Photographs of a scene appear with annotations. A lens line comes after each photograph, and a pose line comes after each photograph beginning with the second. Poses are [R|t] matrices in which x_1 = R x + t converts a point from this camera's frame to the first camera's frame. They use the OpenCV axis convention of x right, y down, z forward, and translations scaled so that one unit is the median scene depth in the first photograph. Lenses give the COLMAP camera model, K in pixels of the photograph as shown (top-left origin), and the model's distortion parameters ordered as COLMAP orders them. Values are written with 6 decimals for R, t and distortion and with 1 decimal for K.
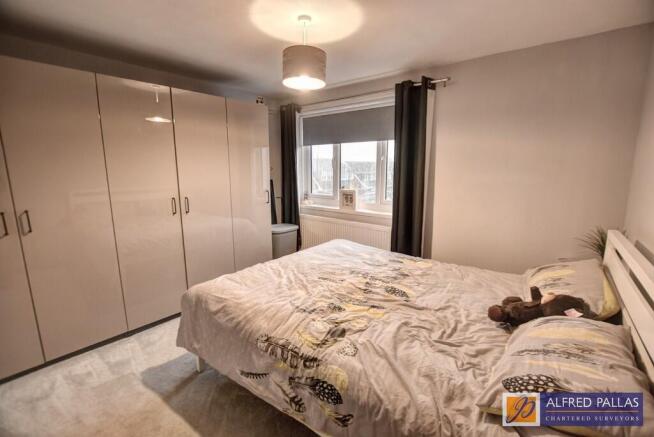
lens RADIAL K [[283.3, 0, 329.8], [0, 283.3, 212.1], [0, 0, 1]] dist [0.022259, 0.000043]
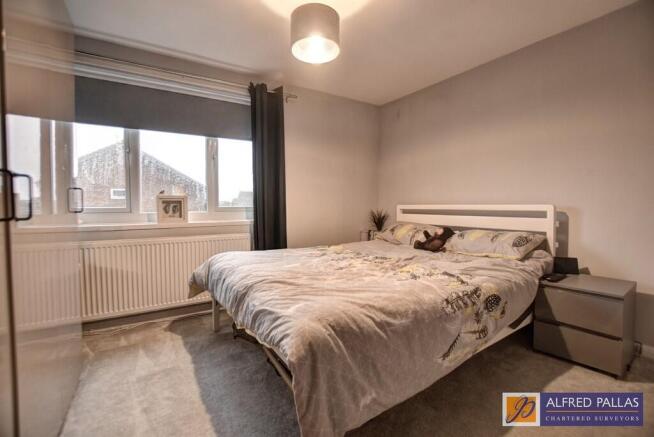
lens RADIAL K [[283.3, 0, 329.8], [0, 283.3, 212.1], [0, 0, 1]] dist [0.022259, 0.000043]
pose [[0.329560, -0.038110, 0.943365, -0.618619], [0.151310, 0.988402, -0.012930, 0.043258], [-0.931931, 0.147002, 0.331505, 0.488389]]
